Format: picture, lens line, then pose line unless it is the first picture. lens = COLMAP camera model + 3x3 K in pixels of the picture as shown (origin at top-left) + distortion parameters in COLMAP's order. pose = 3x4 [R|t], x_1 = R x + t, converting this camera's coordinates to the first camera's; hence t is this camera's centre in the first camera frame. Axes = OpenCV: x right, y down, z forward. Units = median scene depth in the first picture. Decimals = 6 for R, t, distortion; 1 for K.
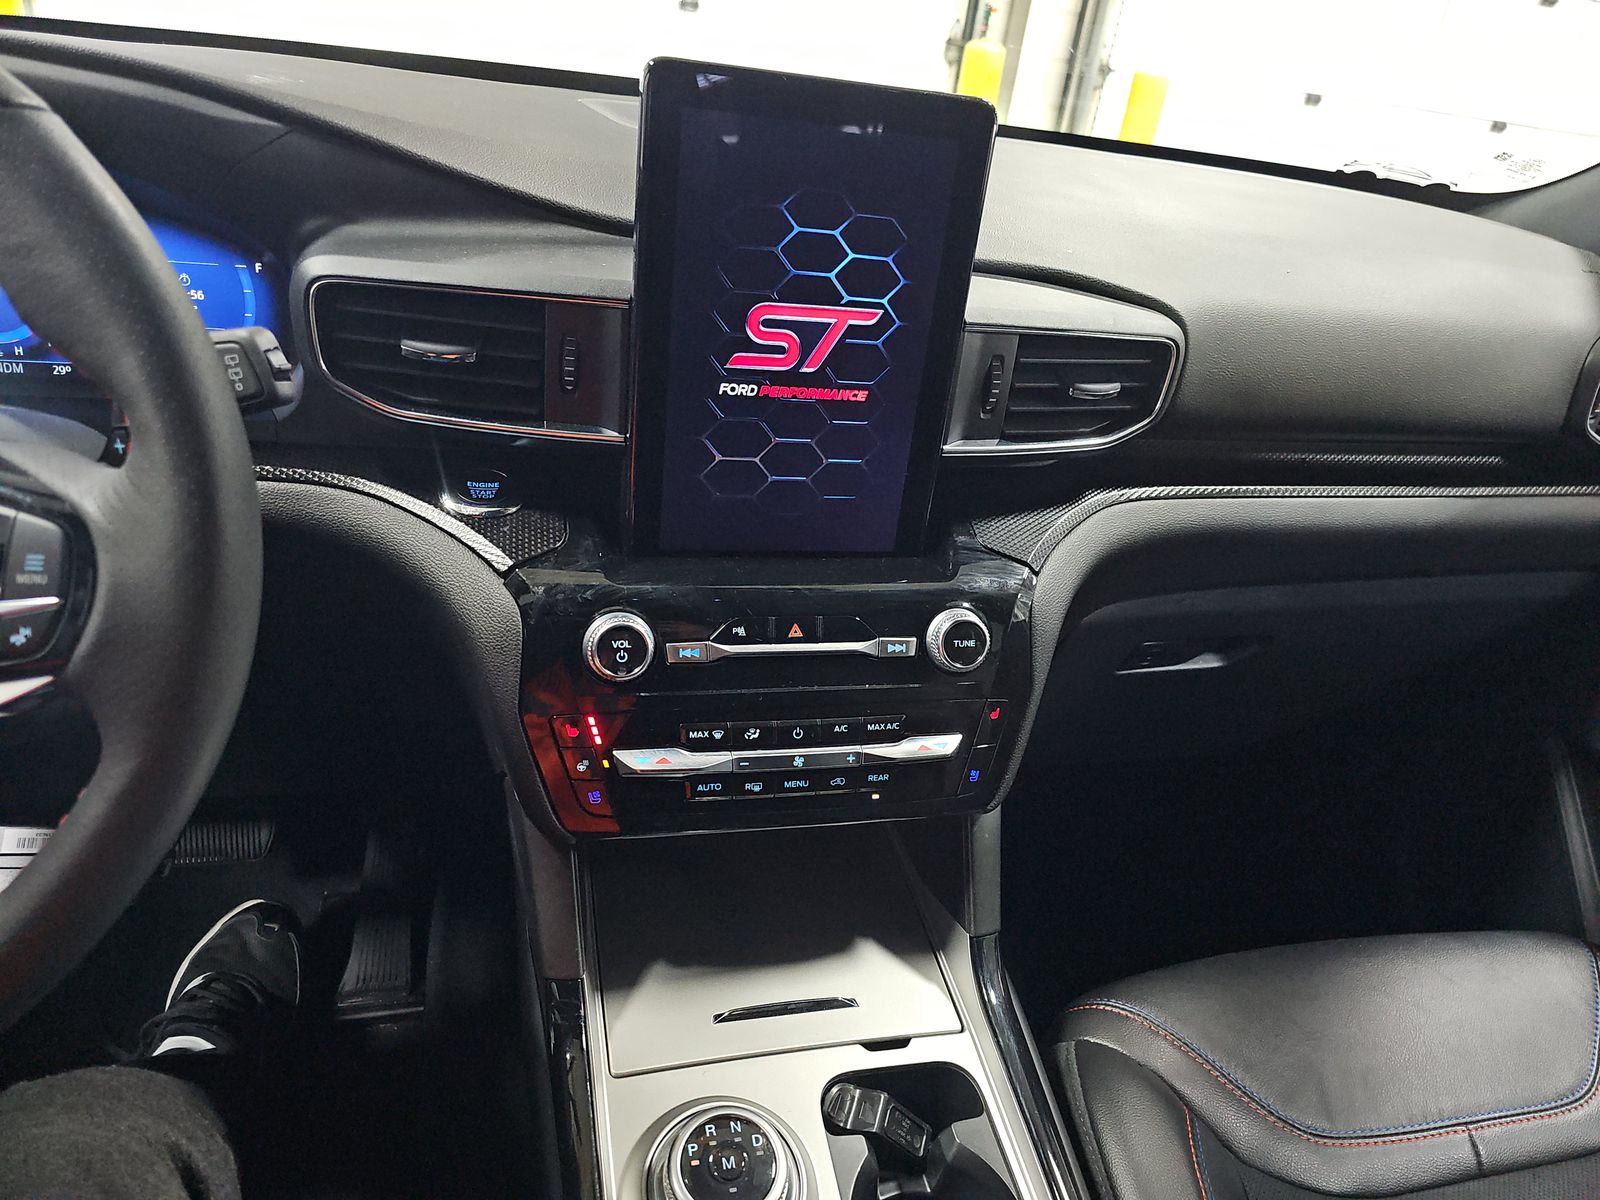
lens RADIAL K [[1054.7, 0, 798.3], [0, 1054.7, 600.6], [0, 0, 1]] dist [0.034902, -0.017335]
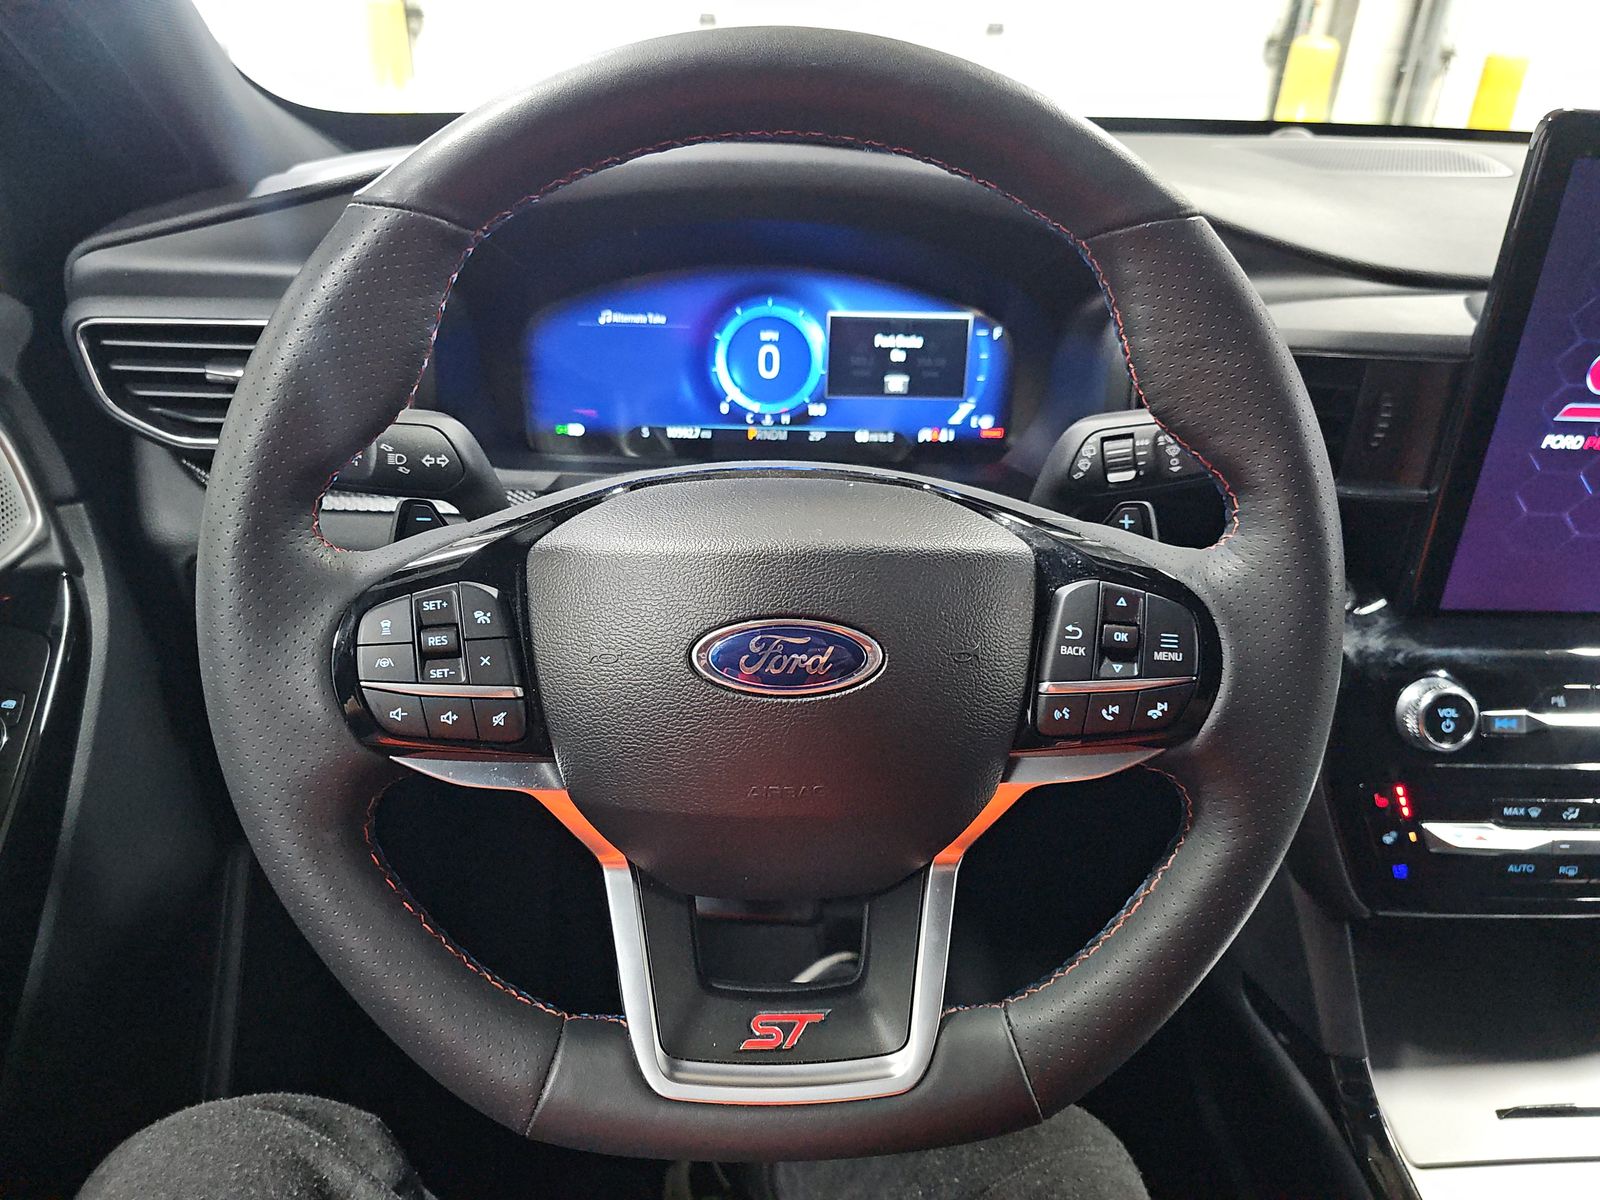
lens RADIAL K [[1054.7, 0, 793.5], [0, 1054.7, 596.3], [0, 0, 1]] dist [0.034902, -0.017335]
pose [[0.976962, 0.016028, -0.212811, -0.517643], [-0.020641, 0.999597, -0.019472, -0.031298], [0.212413, 0.023416, 0.976899, -0.063395]]
